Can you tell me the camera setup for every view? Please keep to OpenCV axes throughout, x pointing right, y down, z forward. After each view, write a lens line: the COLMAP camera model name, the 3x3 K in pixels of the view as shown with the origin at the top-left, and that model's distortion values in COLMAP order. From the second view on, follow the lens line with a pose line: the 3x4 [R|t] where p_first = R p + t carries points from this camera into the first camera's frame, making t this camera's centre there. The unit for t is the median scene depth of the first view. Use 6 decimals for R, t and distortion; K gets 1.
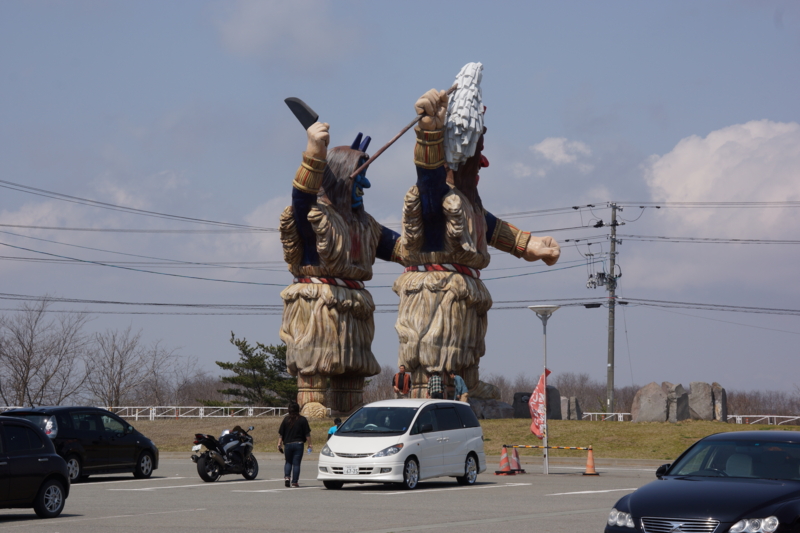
lens RADIAL K [[2312.1, 0, 400.0], [0, 2312.1, 266.5], [0, 0, 1]] dist [0.461578, -0.004790]
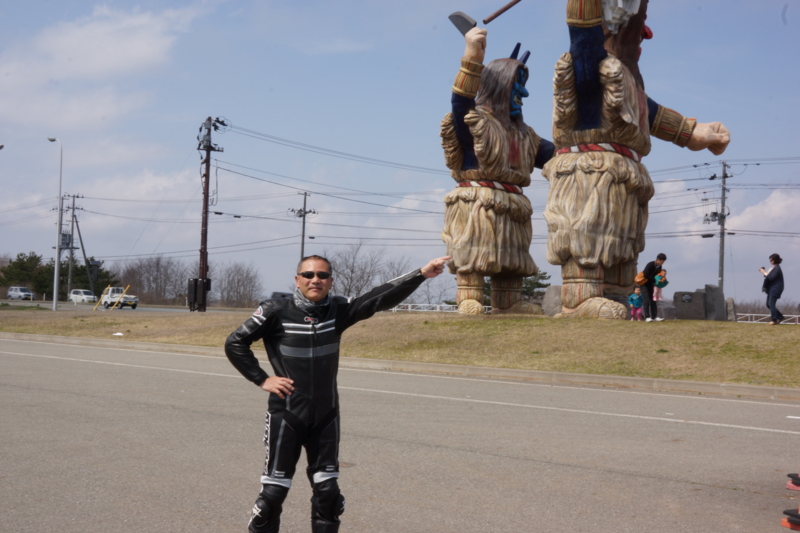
lens RADIAL K [[948.8, 0, 400.0], [0, 948.8, 266.5], [0, 0, 1]] dist [0.000802, 0.013549]
pose [[0.982844, 0.007936, -0.184267, 0.010017], [-0.004671, 0.999824, 0.018146, 0.036375], [0.184379, -0.016974, 0.982709, 0.578449]]
